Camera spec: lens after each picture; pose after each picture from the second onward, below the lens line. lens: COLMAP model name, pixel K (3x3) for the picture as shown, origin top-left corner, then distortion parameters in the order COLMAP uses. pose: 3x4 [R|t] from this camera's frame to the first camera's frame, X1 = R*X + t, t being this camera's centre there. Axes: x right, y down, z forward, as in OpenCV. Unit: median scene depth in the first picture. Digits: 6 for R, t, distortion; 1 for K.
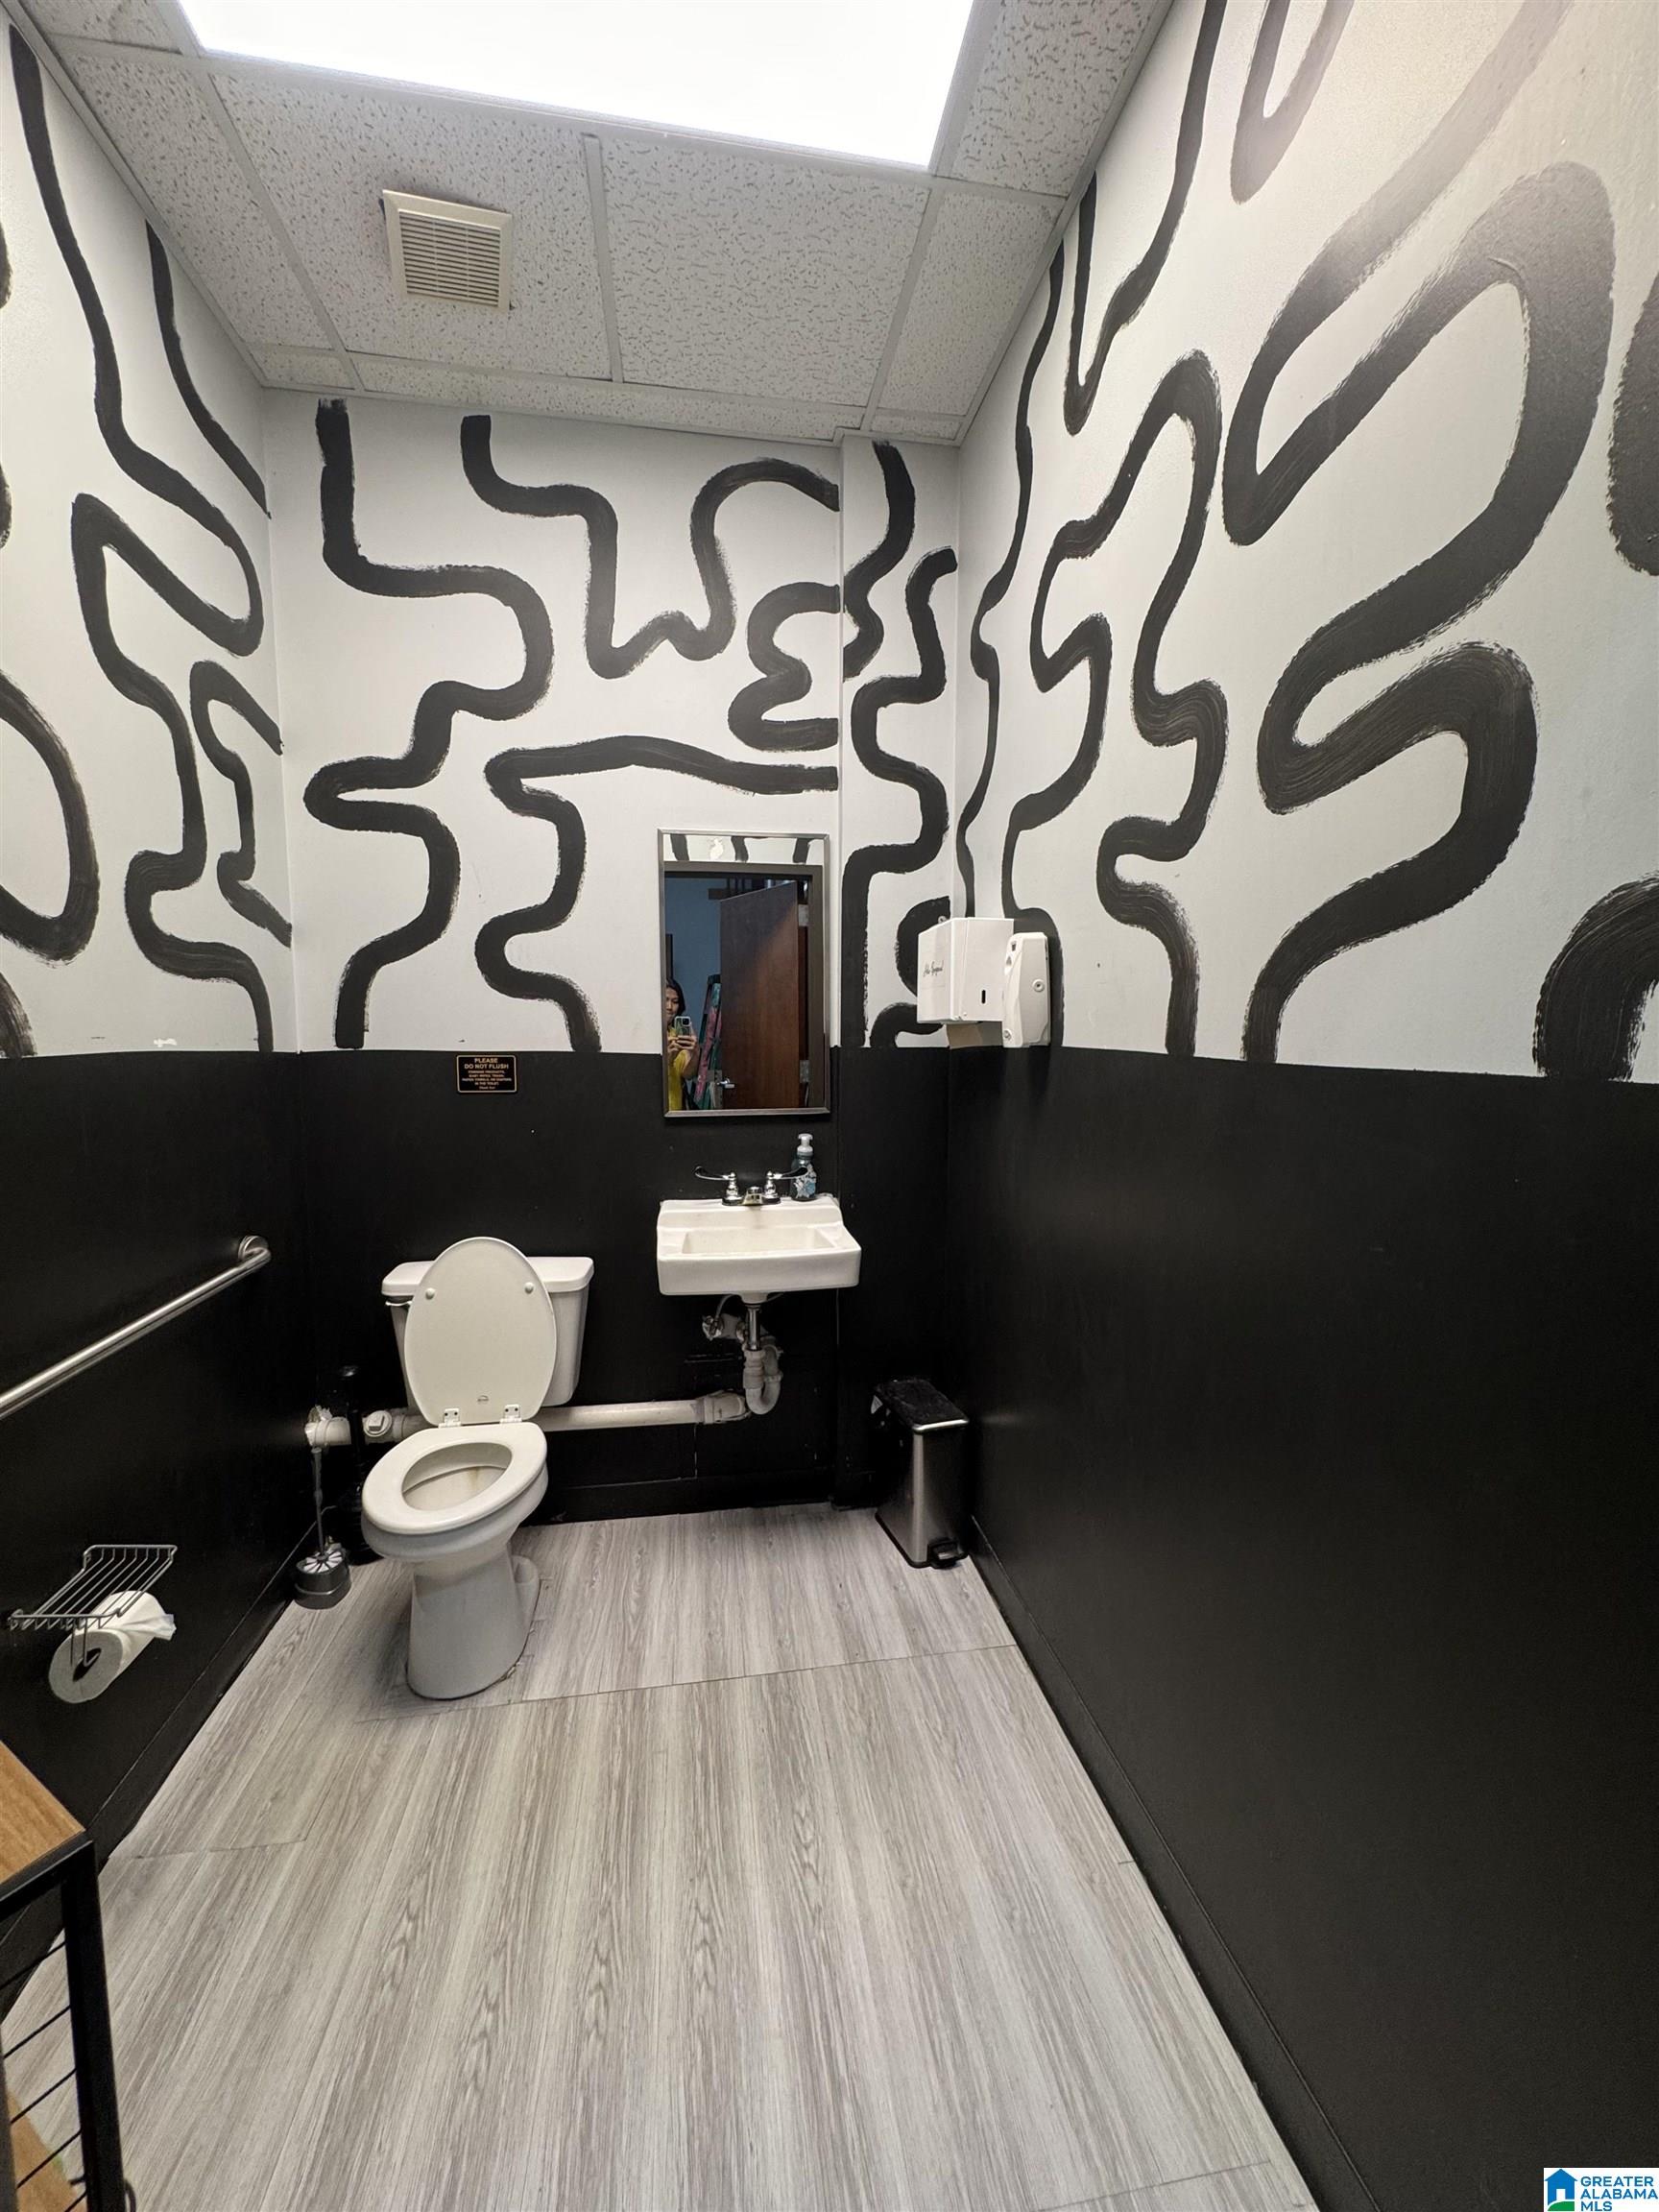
lens RADIAL K [[871.8, 0, 823.5], [0, 871.8, 1110.3], [0, 0, 1]] dist [0.011443, 0.000217]
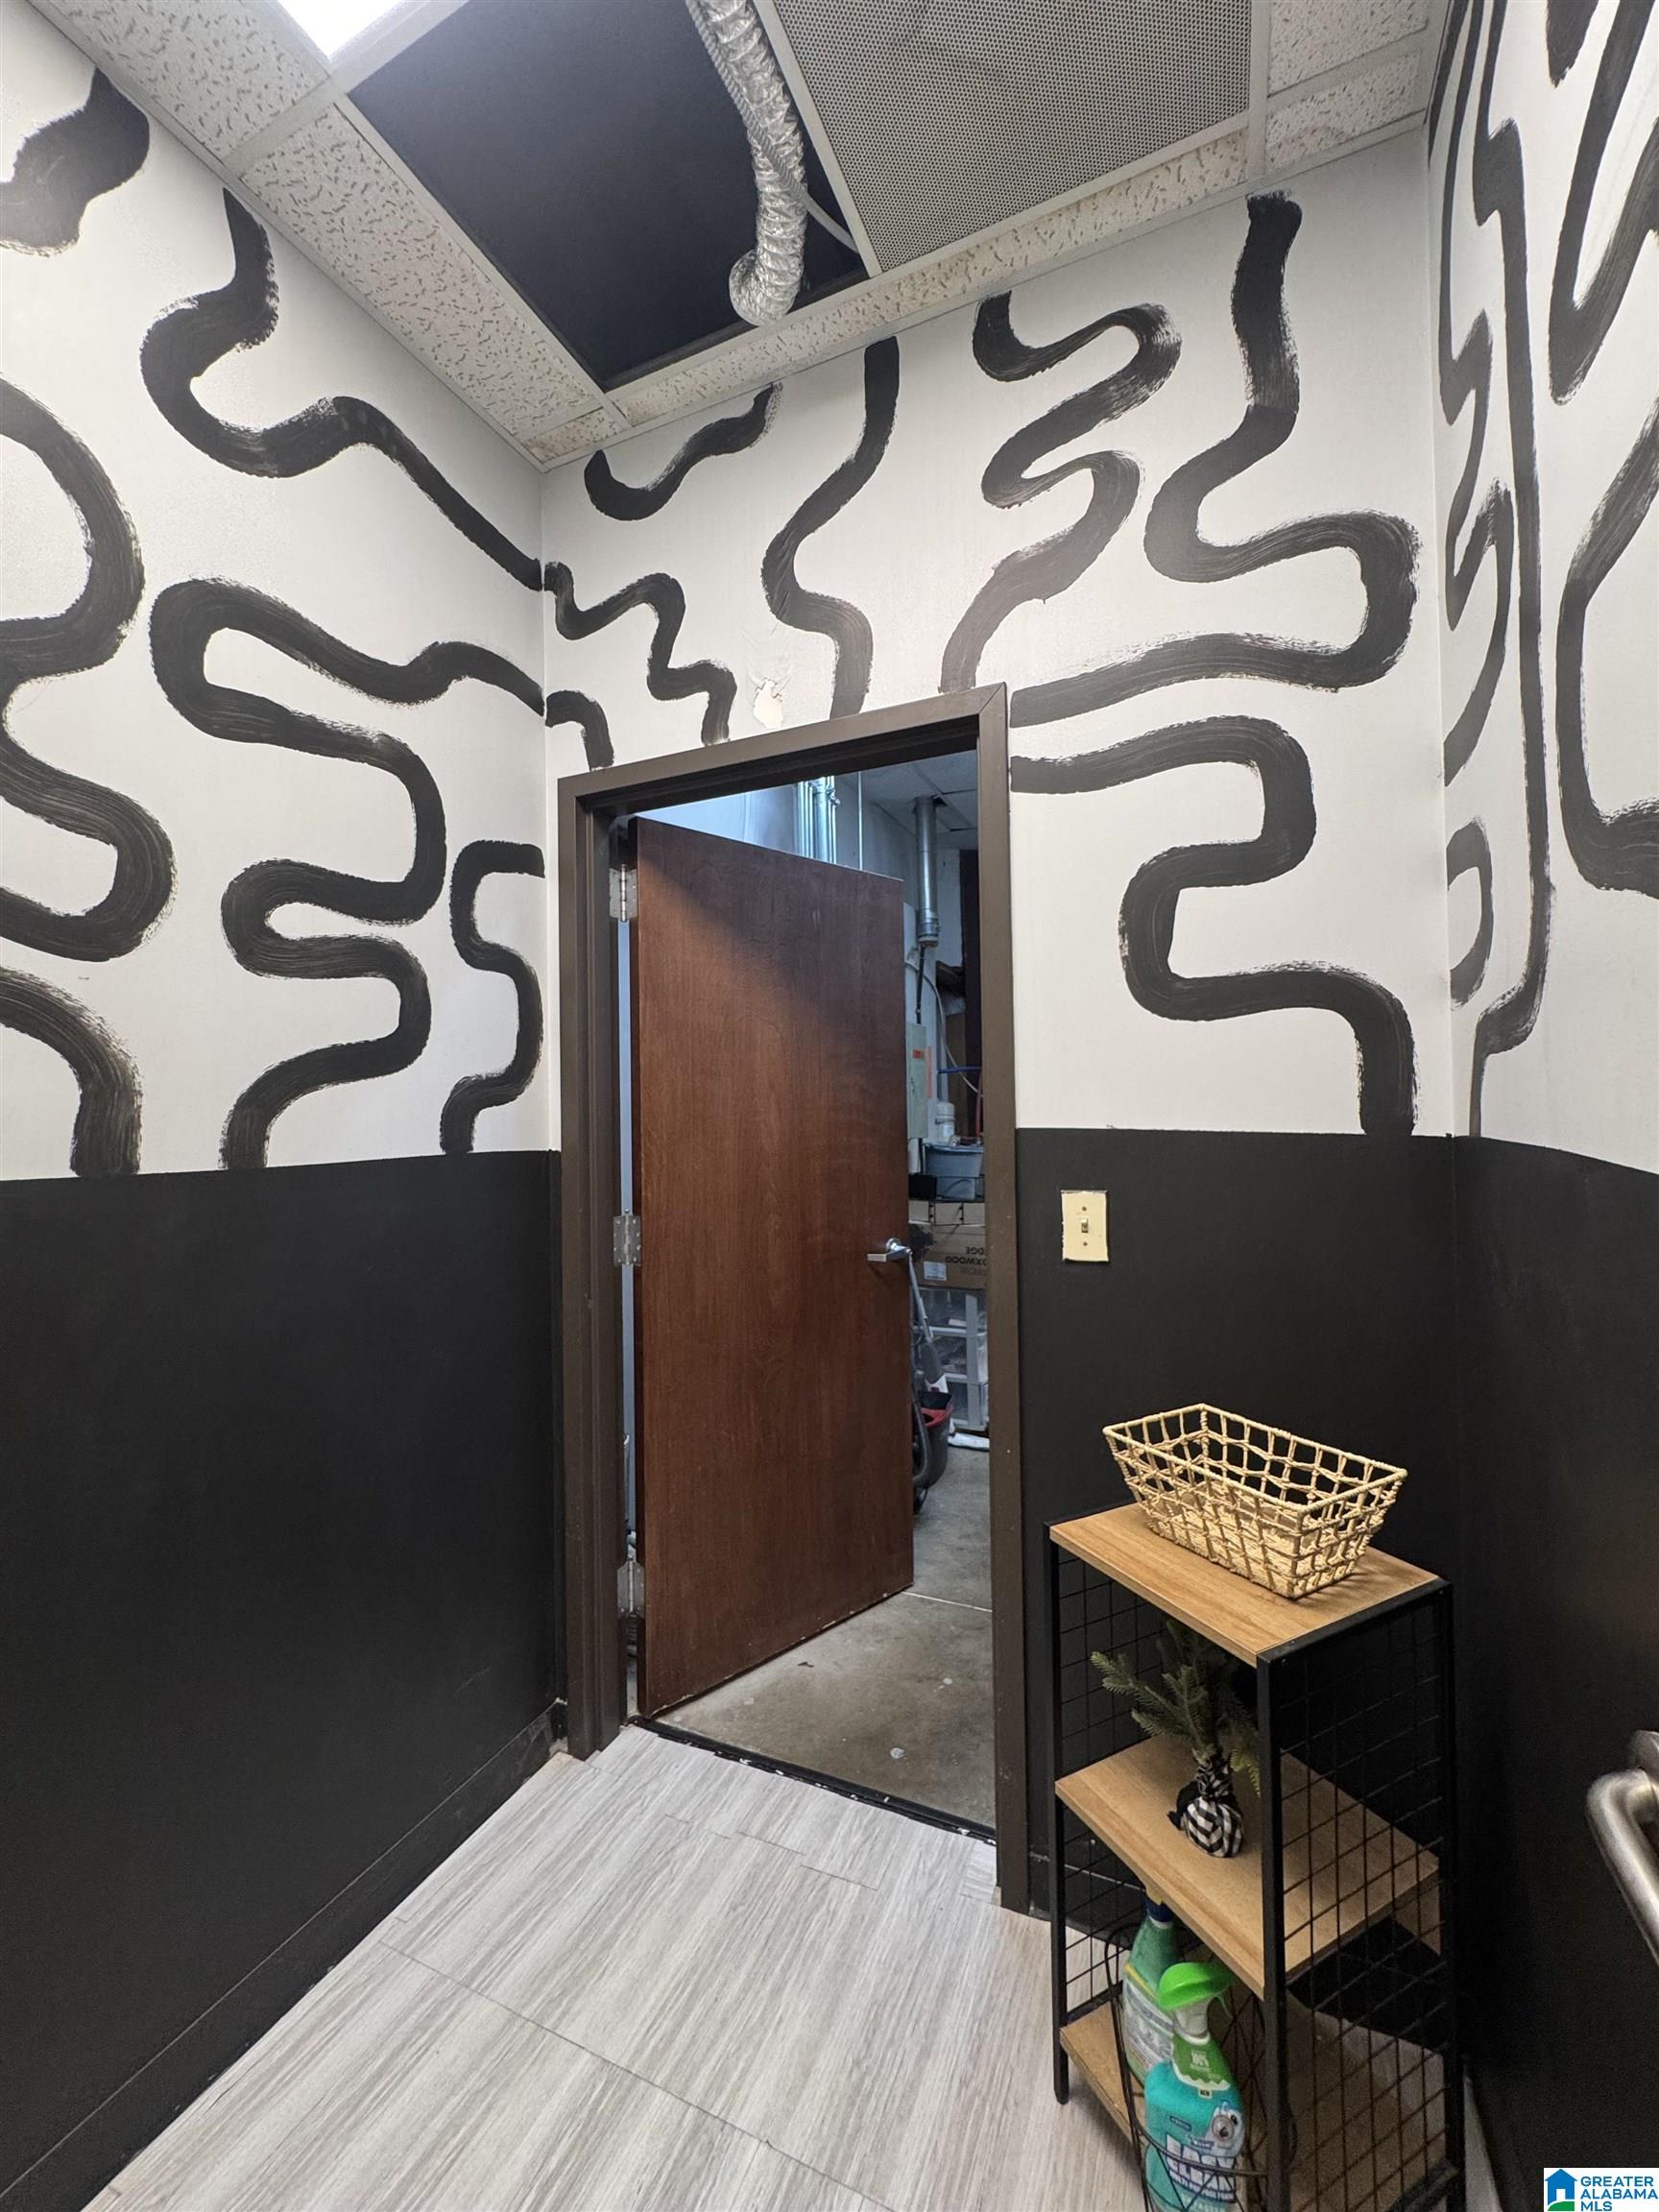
lens RADIAL K [[871.8, 0, 830.3], [0, 871.8, 1103.0], [0, 0, 1]] dist [0.011443, 0.000217]
pose [[-0.829699, 0.019333, 0.557877, -0.878204], [0.071226, 0.994898, 0.071453, -0.180904], [-0.553649, 0.099020, -0.826842, 1.597758]]
